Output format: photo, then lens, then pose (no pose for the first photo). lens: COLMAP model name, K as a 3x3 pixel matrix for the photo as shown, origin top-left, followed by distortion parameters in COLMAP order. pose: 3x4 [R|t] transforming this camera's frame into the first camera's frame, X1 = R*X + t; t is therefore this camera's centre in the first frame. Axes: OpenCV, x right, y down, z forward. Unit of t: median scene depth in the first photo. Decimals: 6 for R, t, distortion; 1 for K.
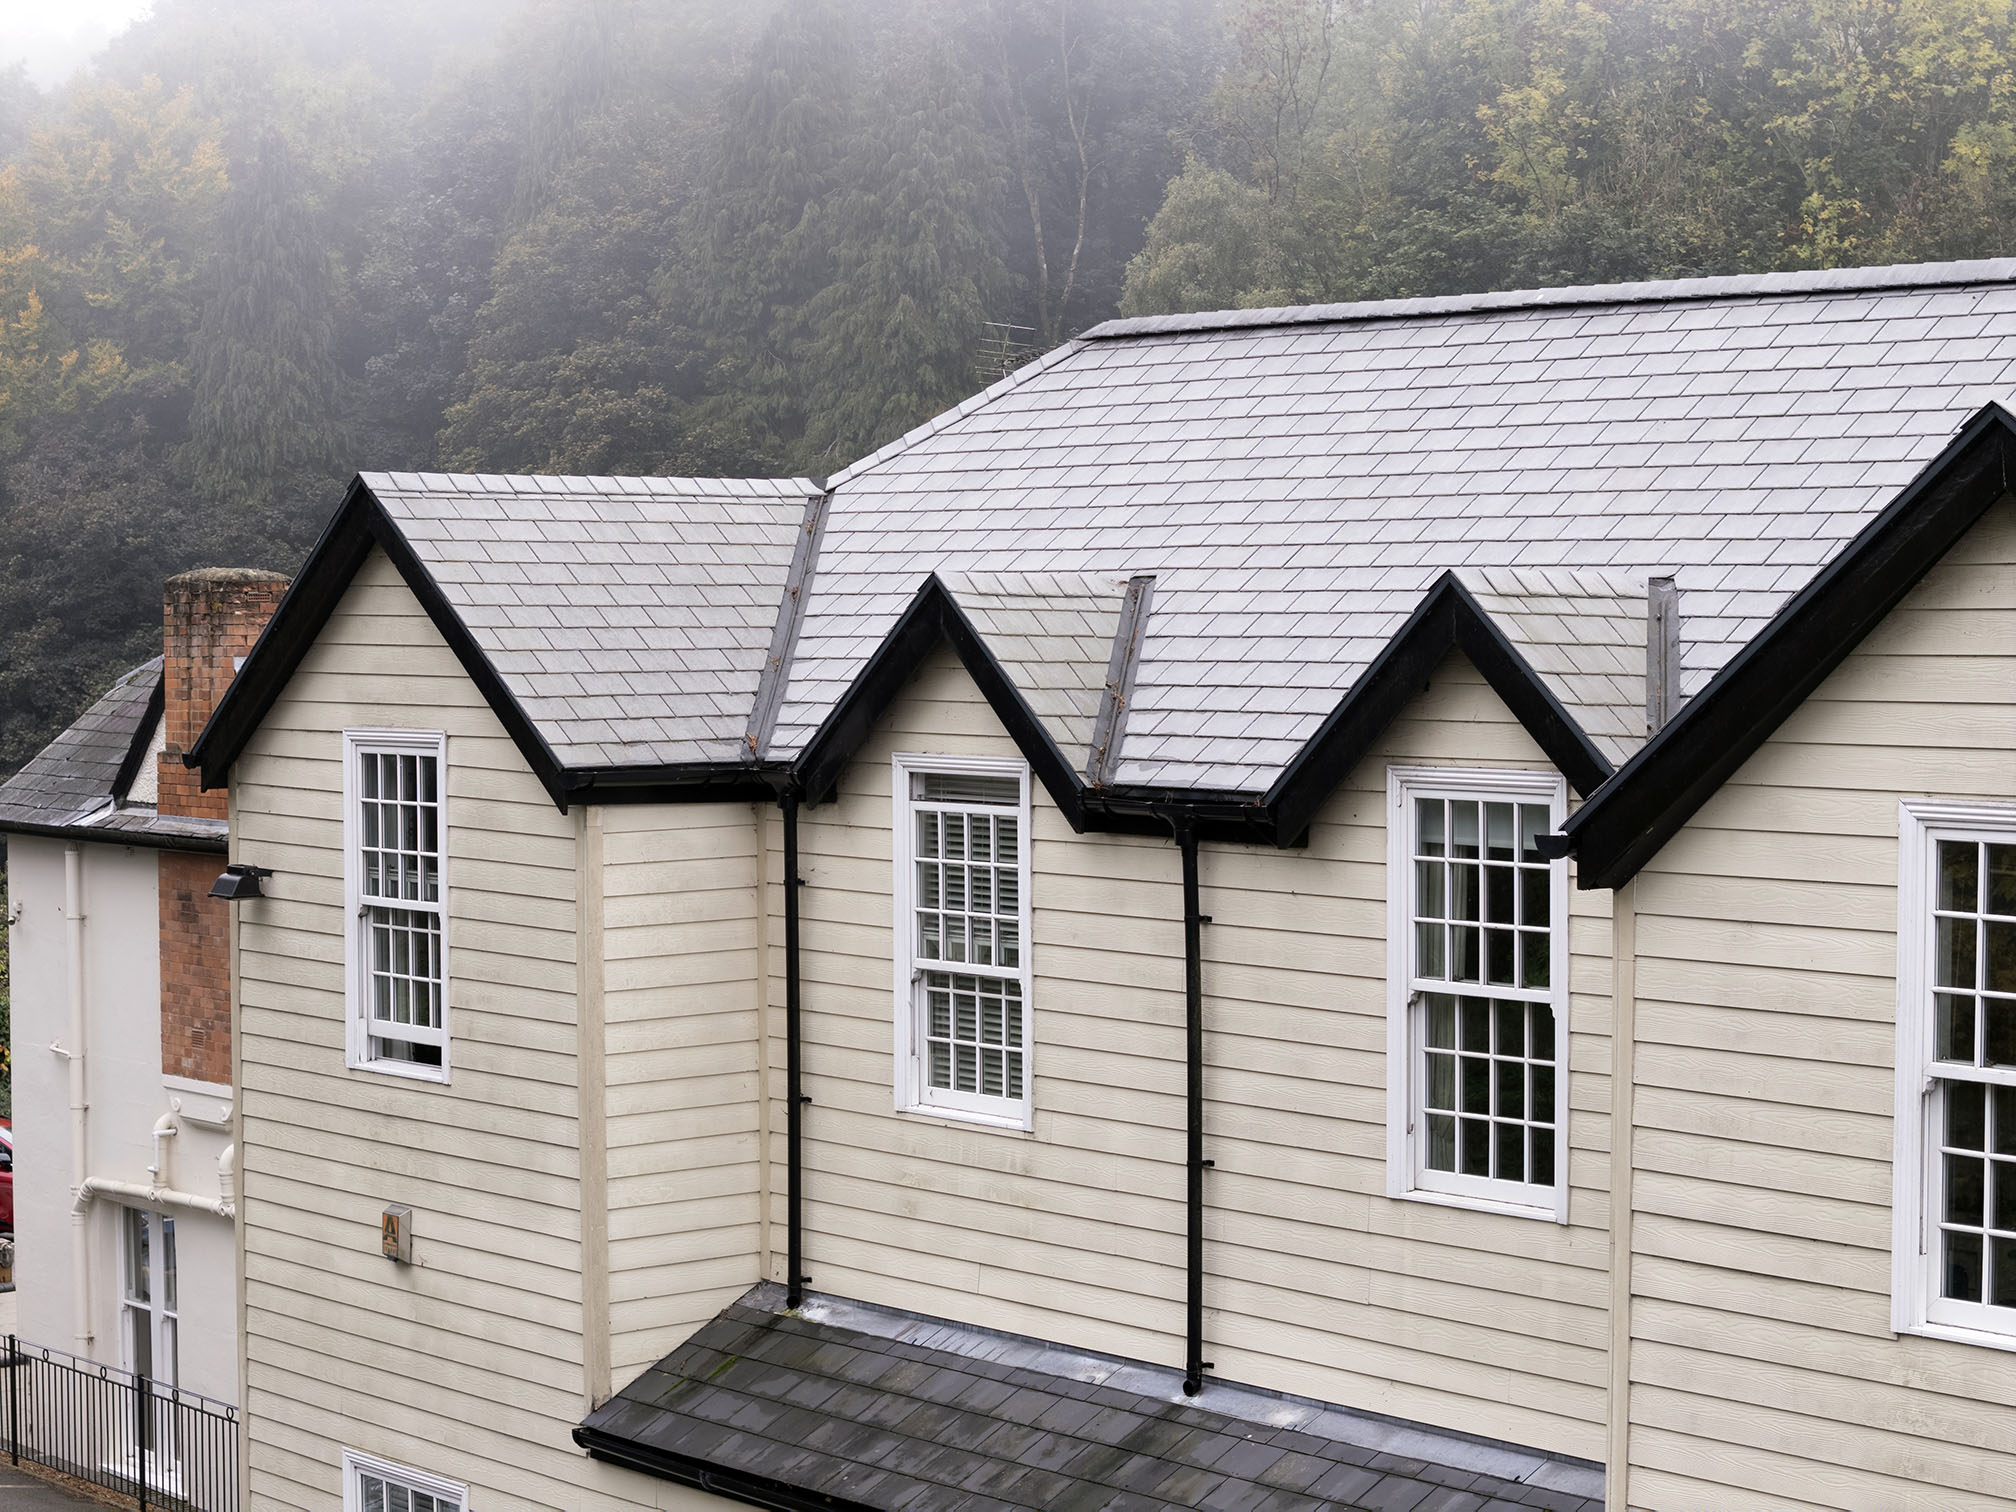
lens RADIAL K [[4058.8, 0, 1008.0], [0, 4058.8, 756.0], [0, 0, 1]] dist [-0.256141, 1.536047]
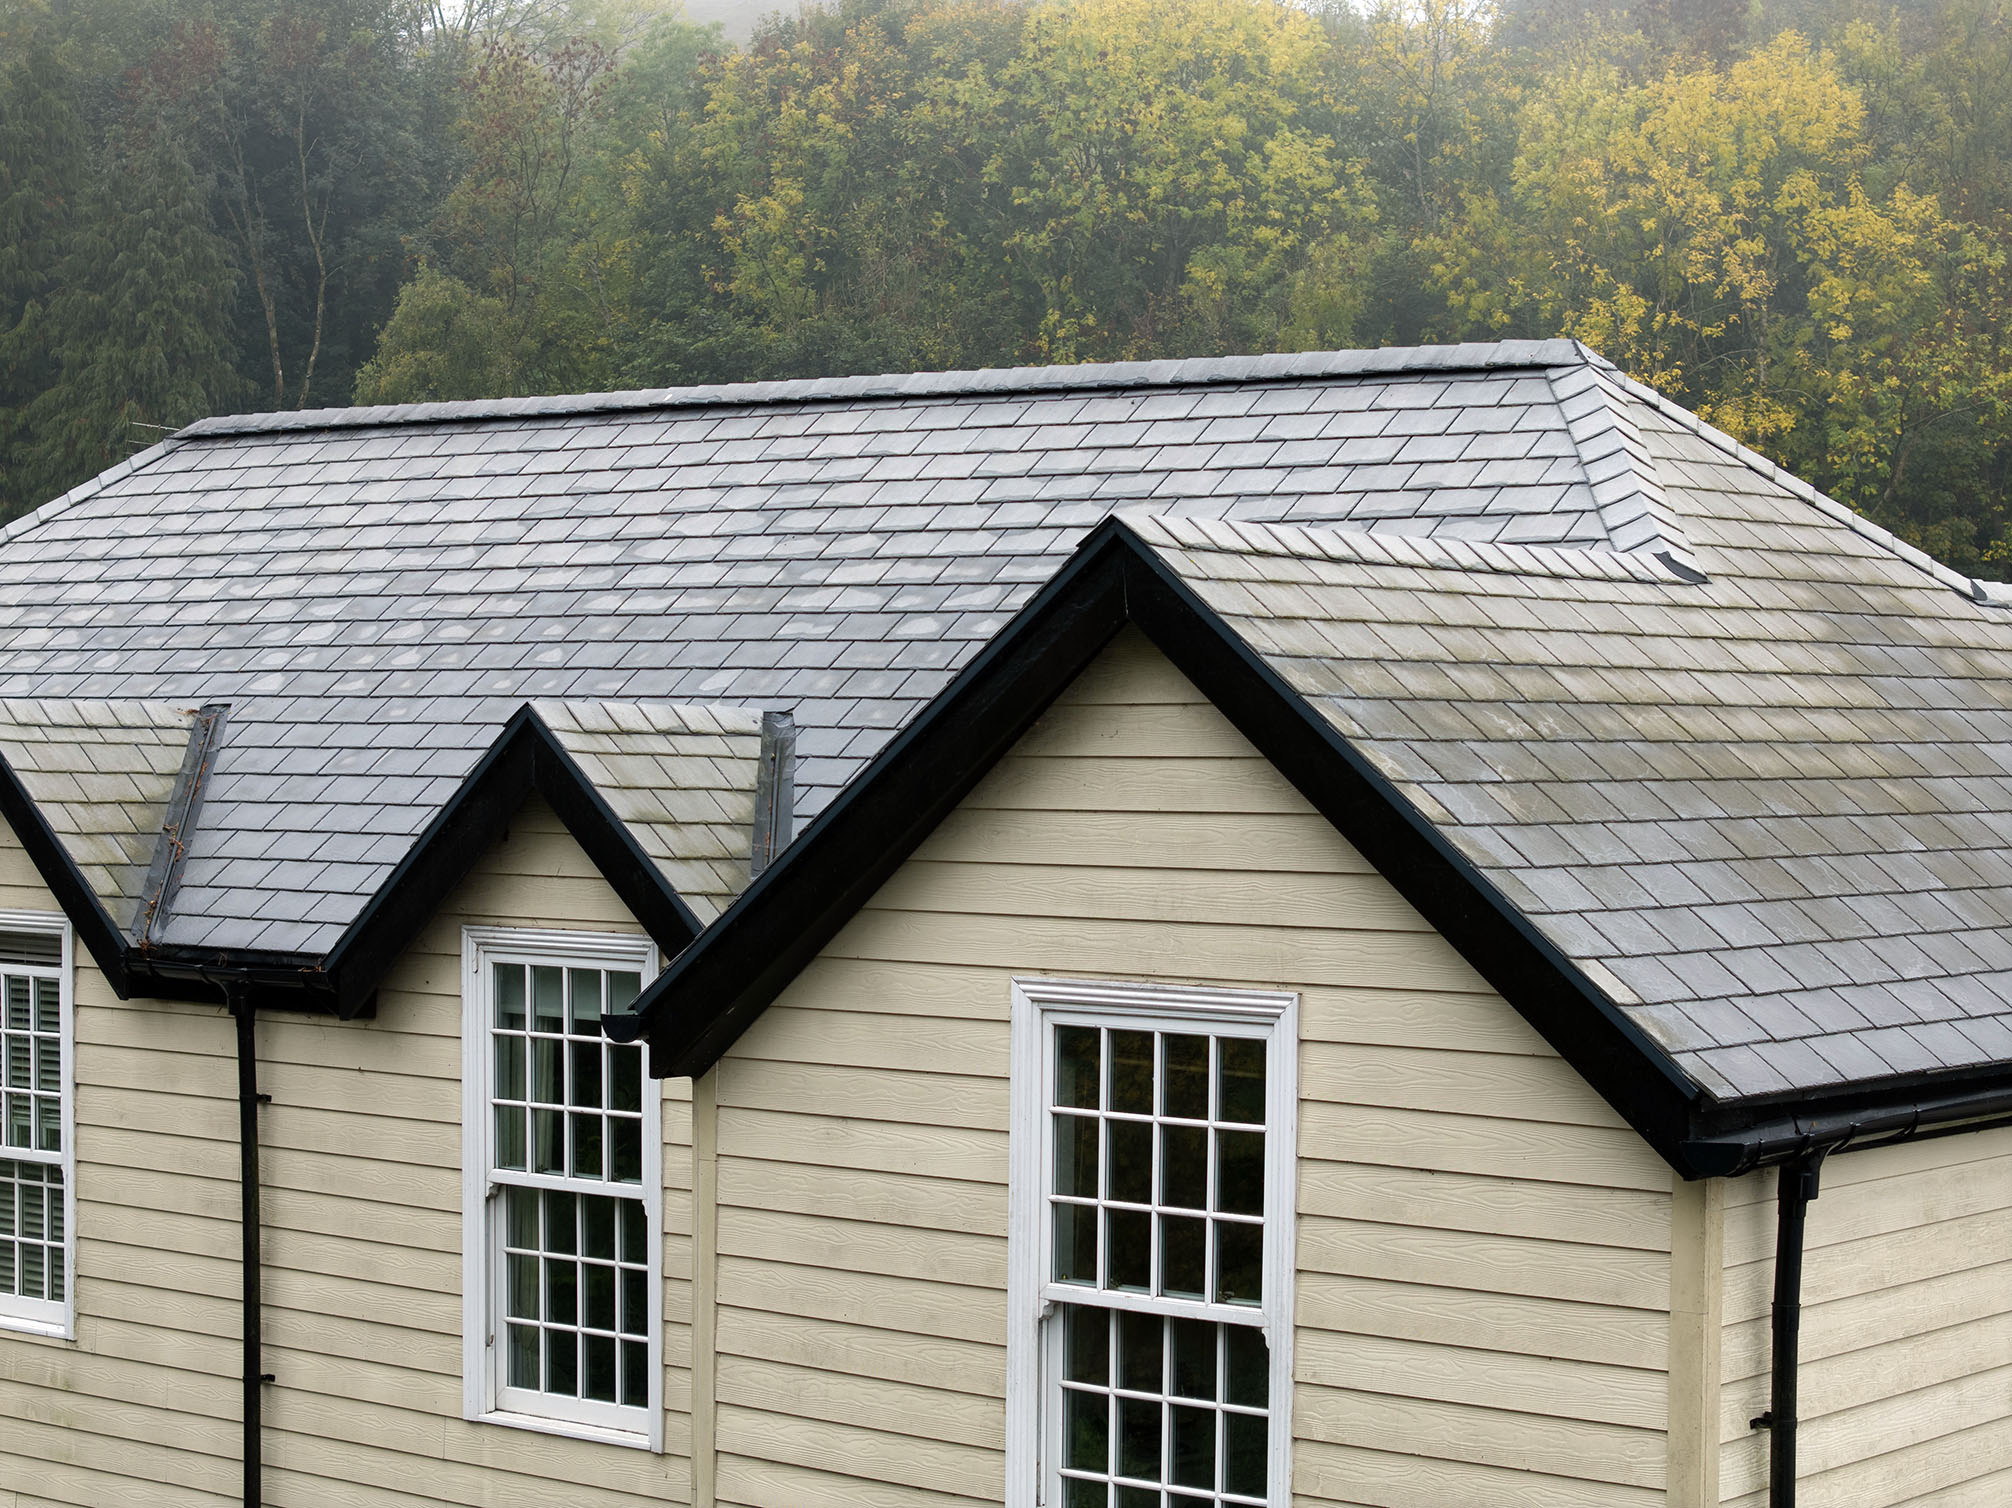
lens RADIAL K [[4033.7, 0, 997.0], [0, 4033.7, 768.6], [0, 0, 1]] dist [-0.174845, 1.220264]
pose [[0.983984, 0.004137, 0.178211, 0.044670], [0.000276, 0.999694, -0.024727, -0.008532], [-0.178259, 0.024380, 0.983682, 0.105296]]
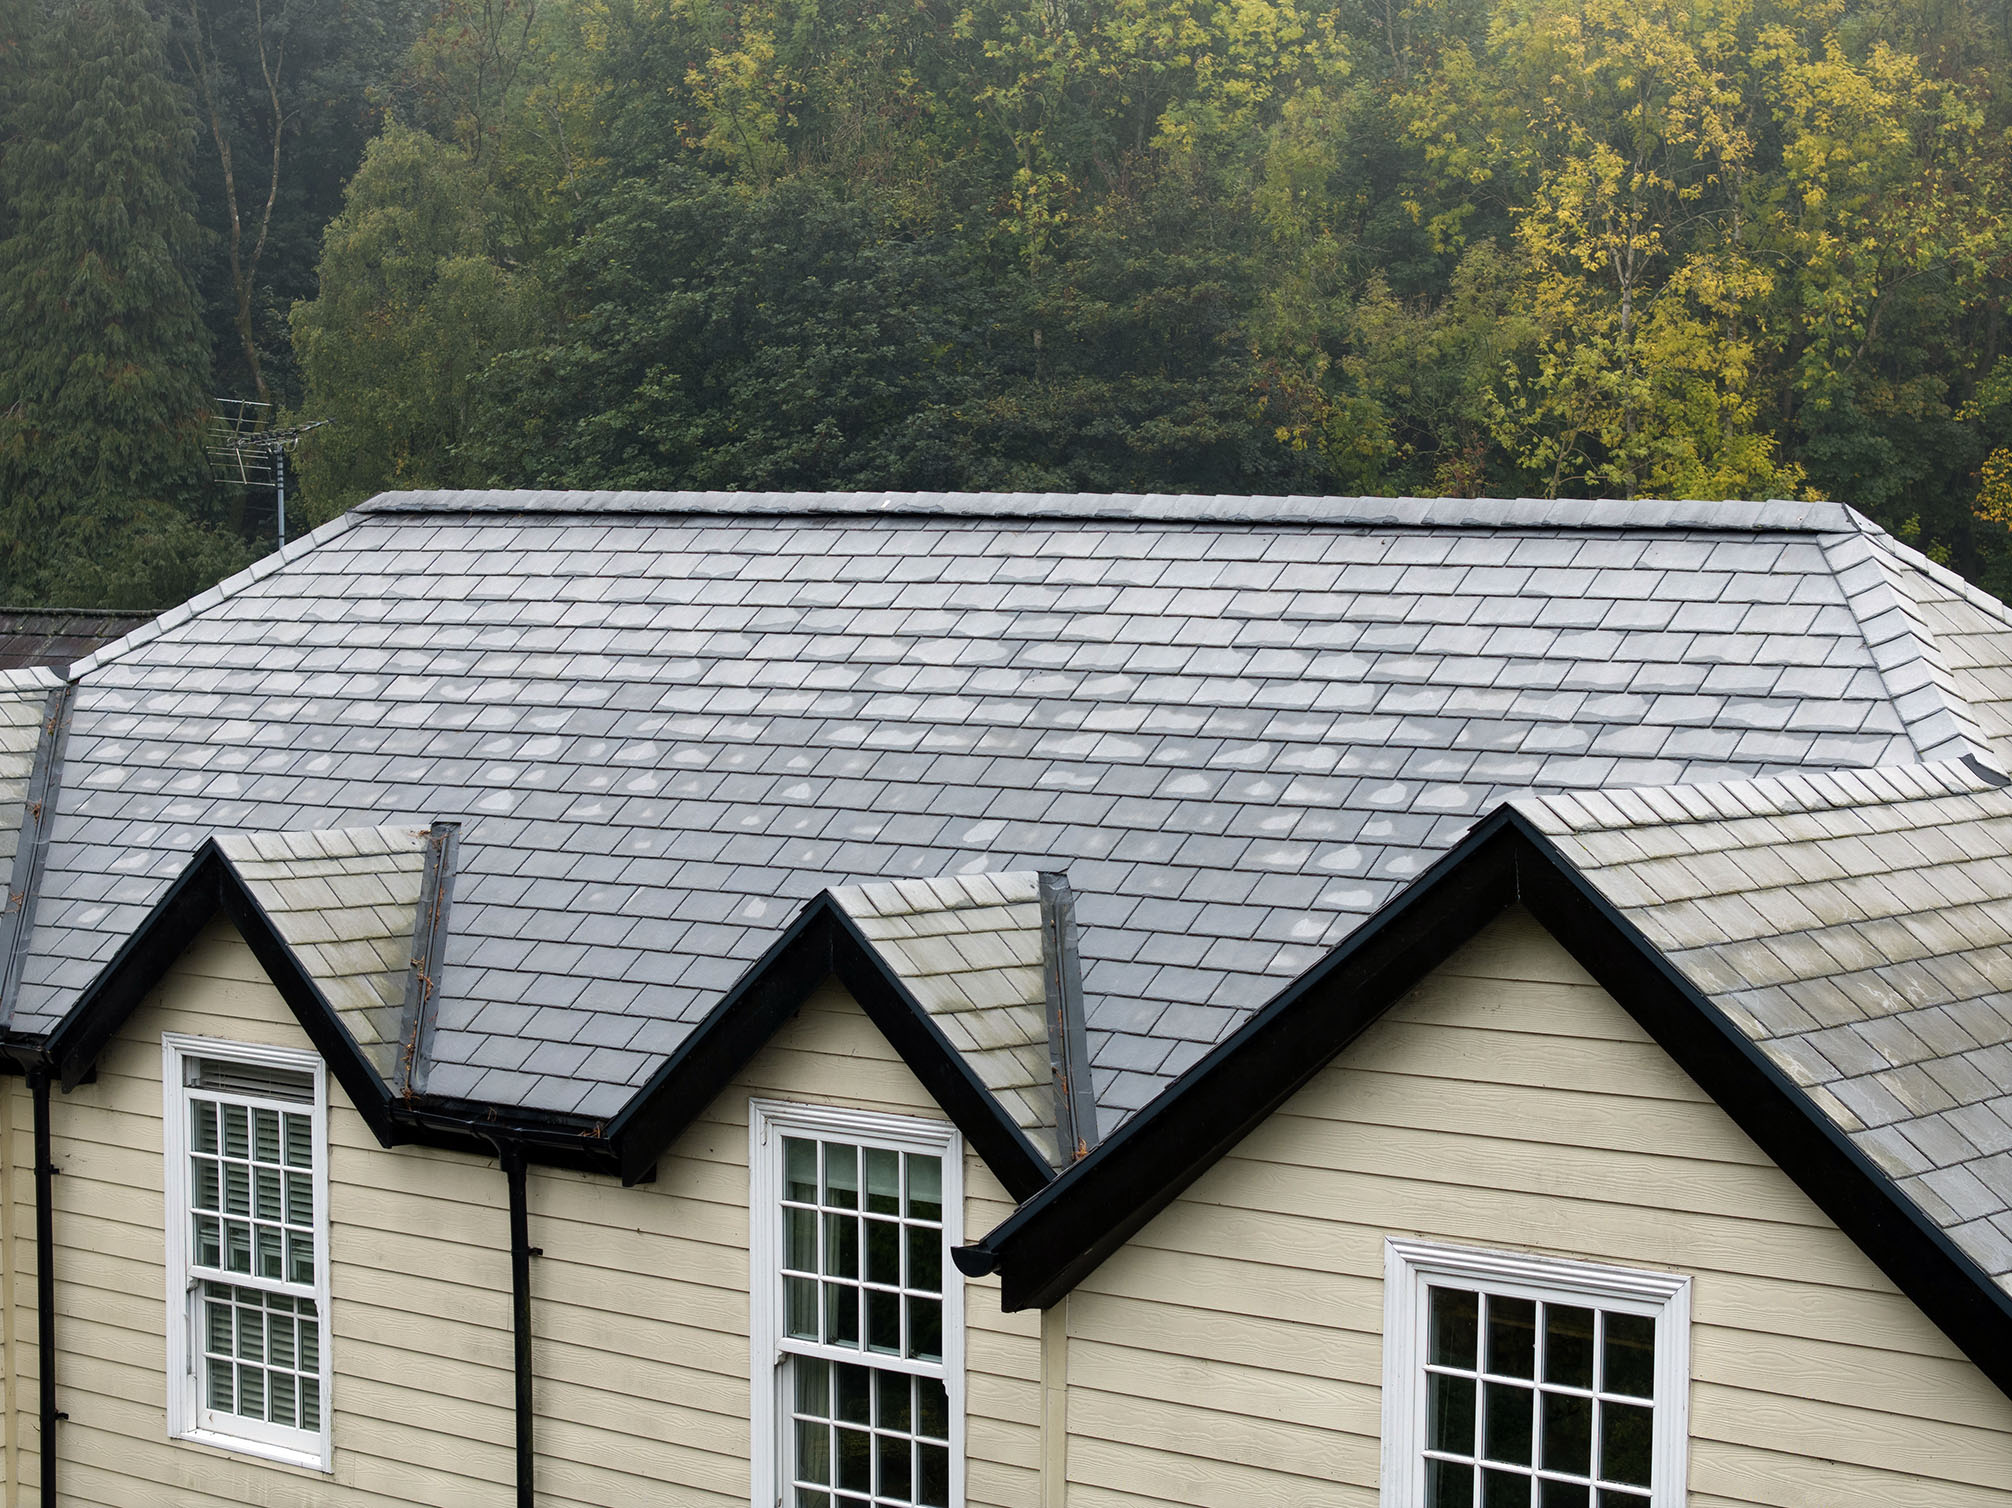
lens RADIAL K [[4033.7, 0, 997.0], [0, 4033.7, 768.6], [0, 0, 1]] dist [-0.174845, 1.220264]
pose [[0.980151, -0.007068, 0.198125, -0.022624], [0.002242, 0.999696, 0.024572, -0.077237], [-0.198239, -0.023640, 0.979869, 0.113561]]
